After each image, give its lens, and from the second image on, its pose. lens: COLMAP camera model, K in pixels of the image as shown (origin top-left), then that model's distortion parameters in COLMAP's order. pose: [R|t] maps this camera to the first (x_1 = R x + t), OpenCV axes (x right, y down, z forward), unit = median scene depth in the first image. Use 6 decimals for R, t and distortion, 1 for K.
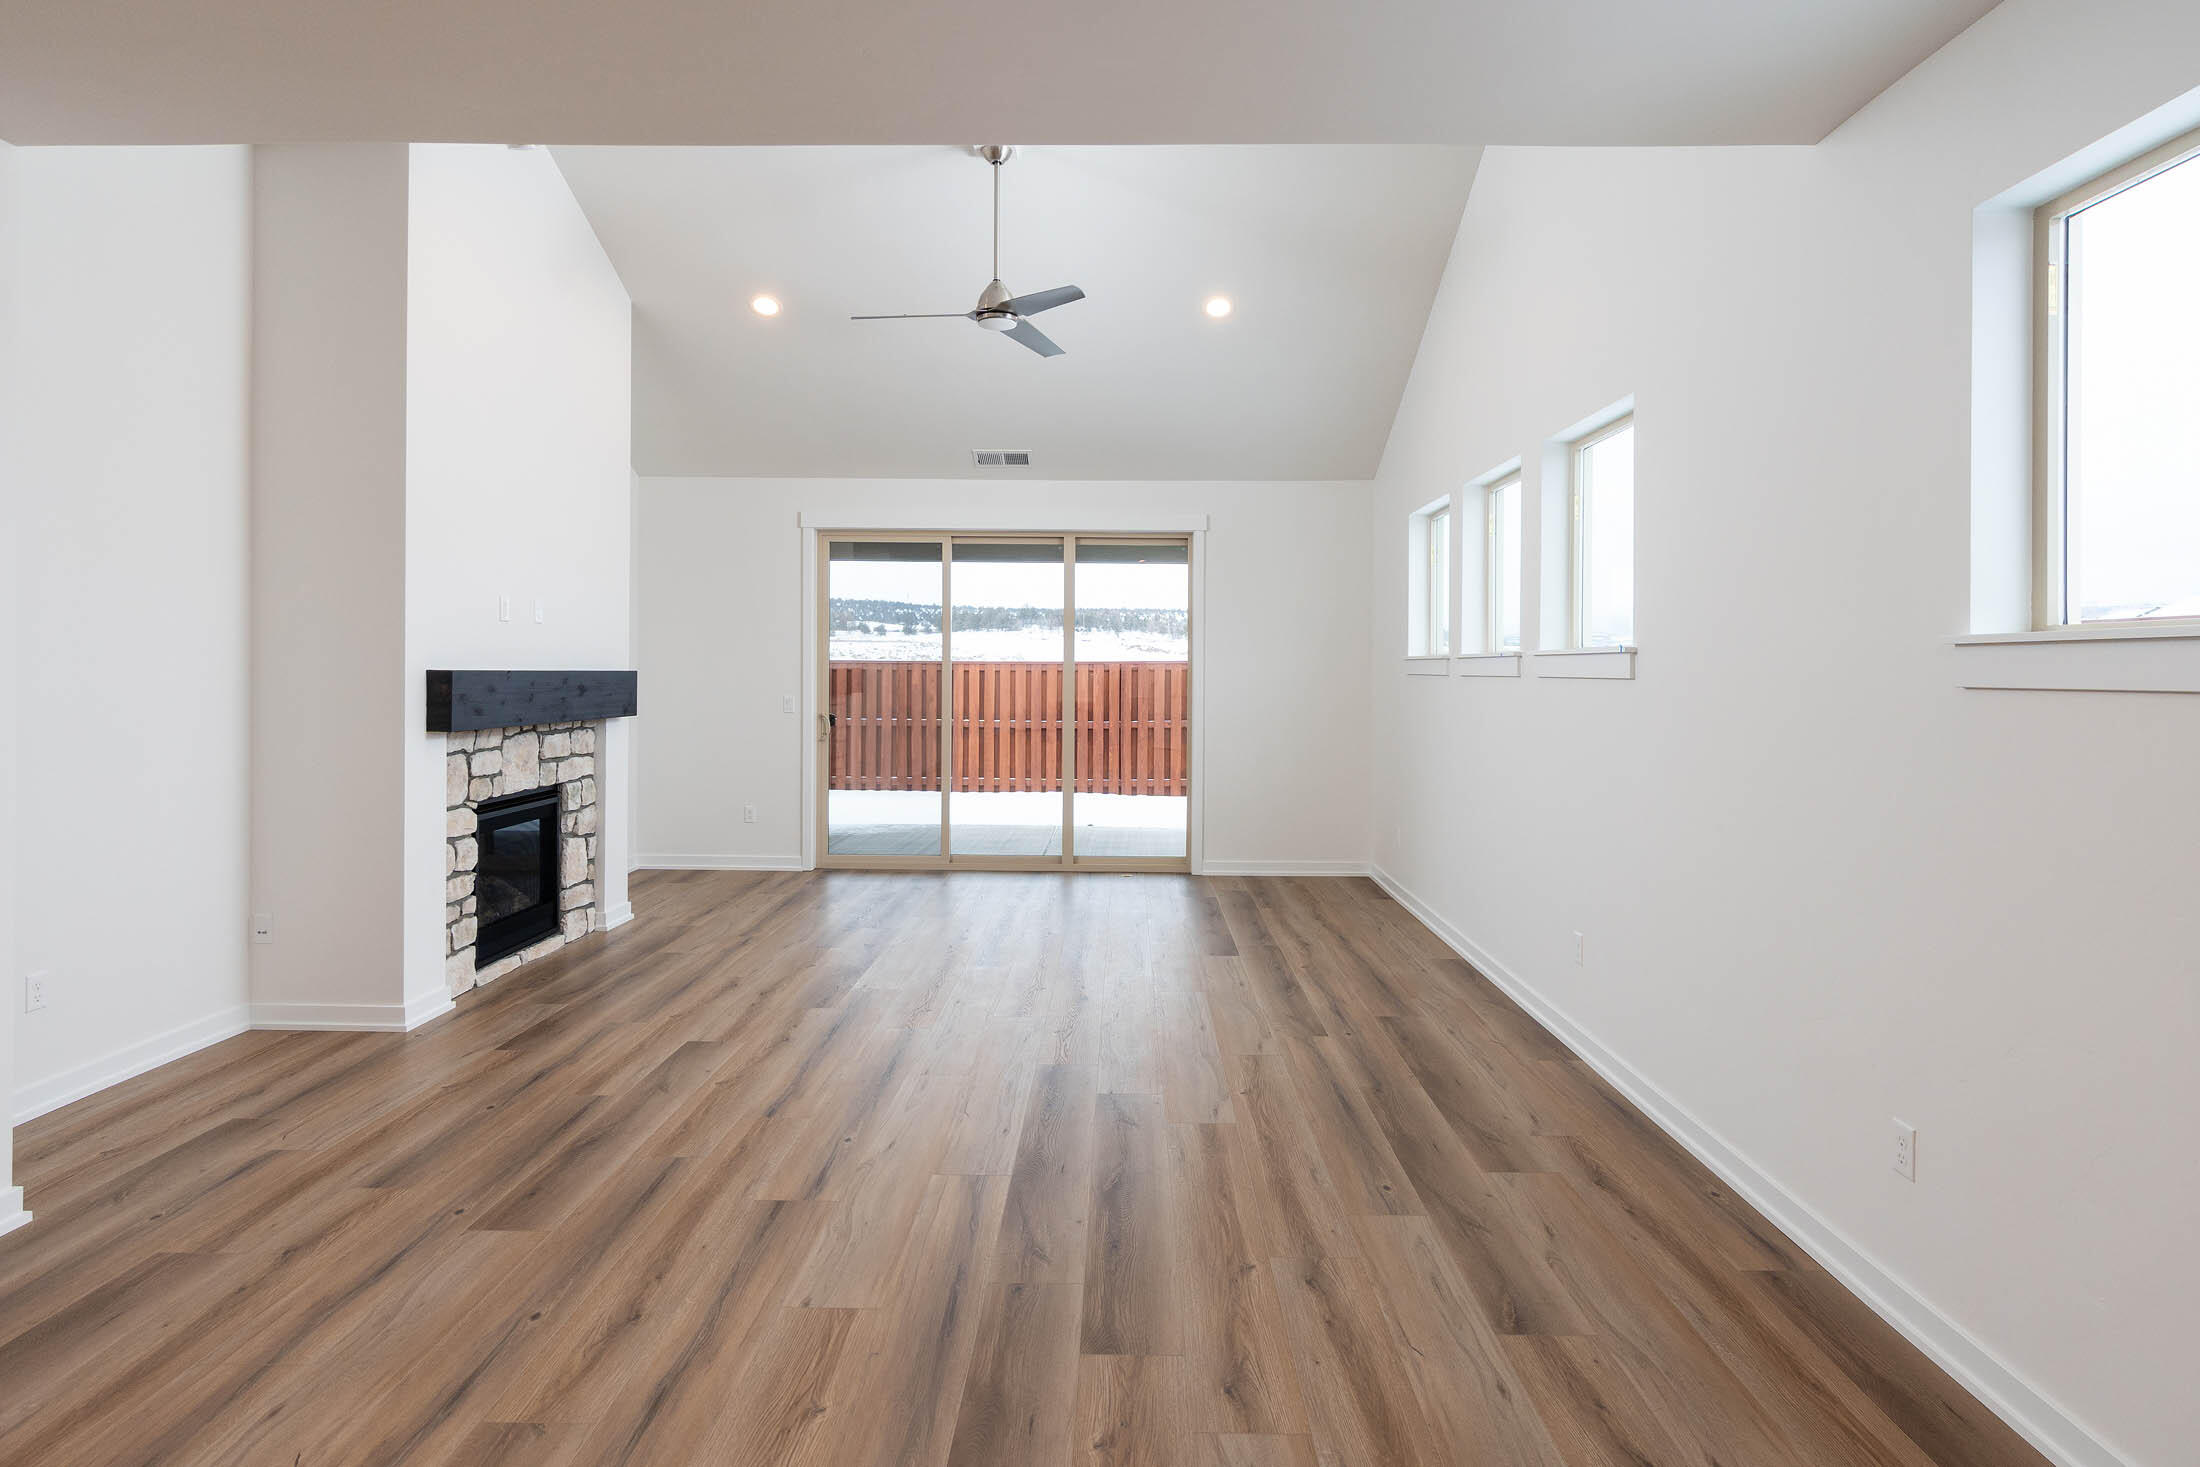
lens RADIAL K [[1146.2, 0, 1100.5], [0, 1146.2, 670.7], [0, 0, 1]] dist [-0.023525, 0.014089]
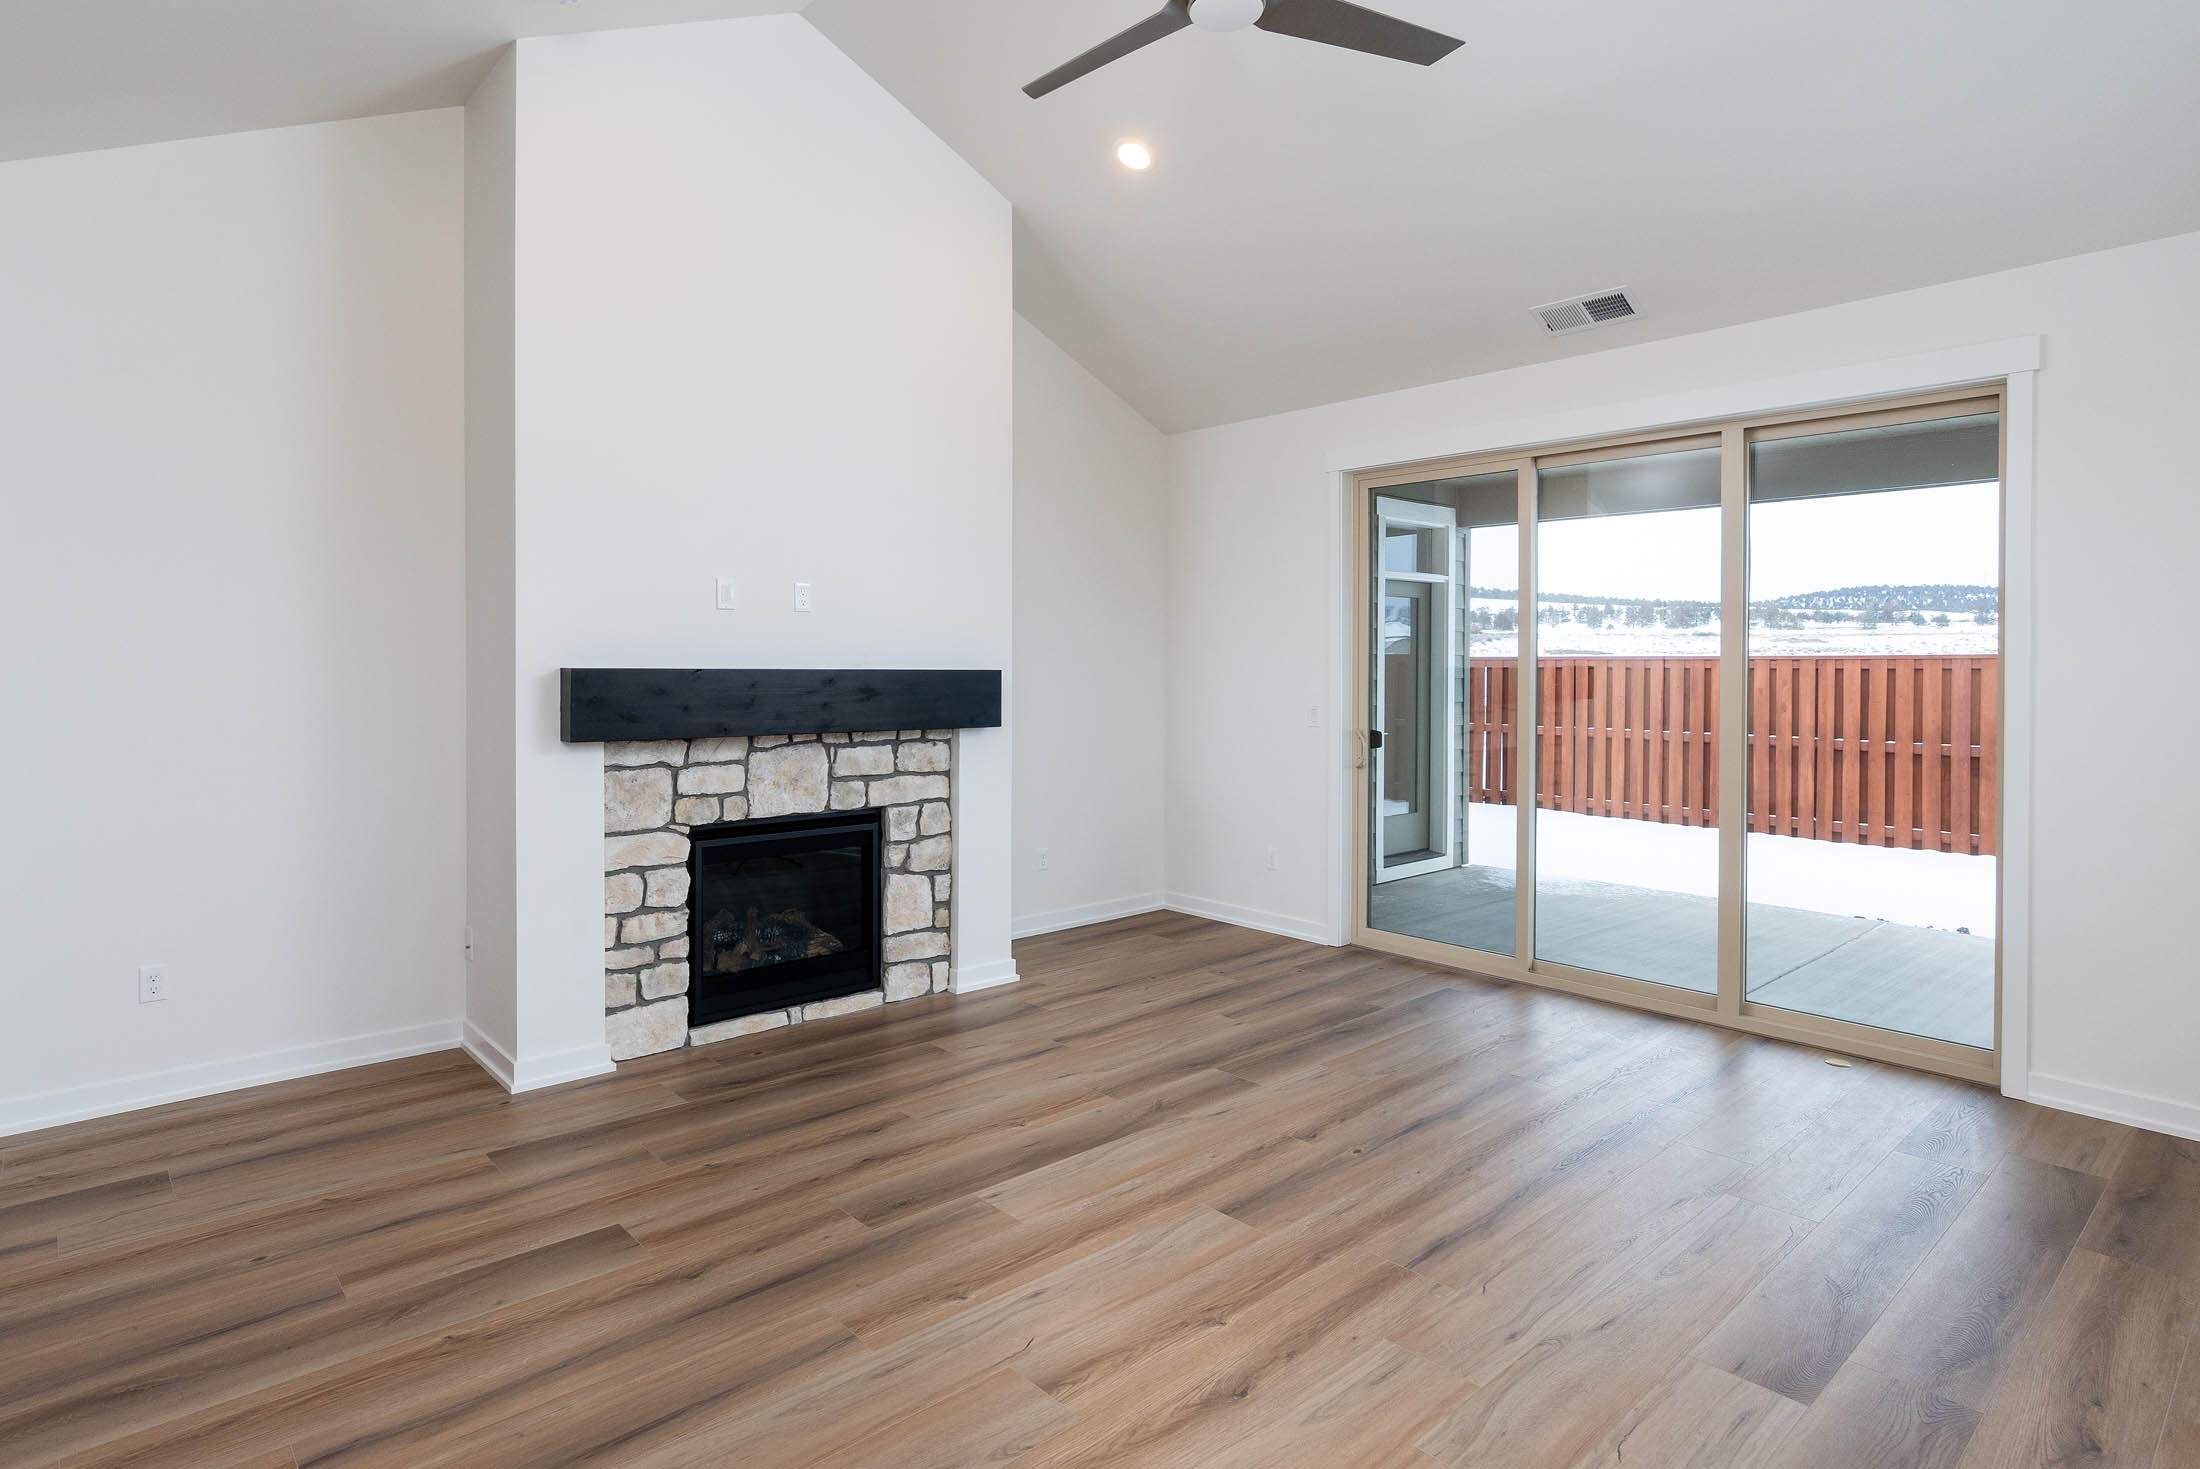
lens RADIAL K [[1146.2, 0, 1100.5], [0, 1146.2, 671.7], [0, 0, 1]] dist [-0.023525, 0.014089]
pose [[0.685338, 0.000260, -0.728225, 0.232797], [0.000892, 0.999999, 0.001196, 0.000949], [0.728224, -0.001469, 0.685337, 0.552147]]
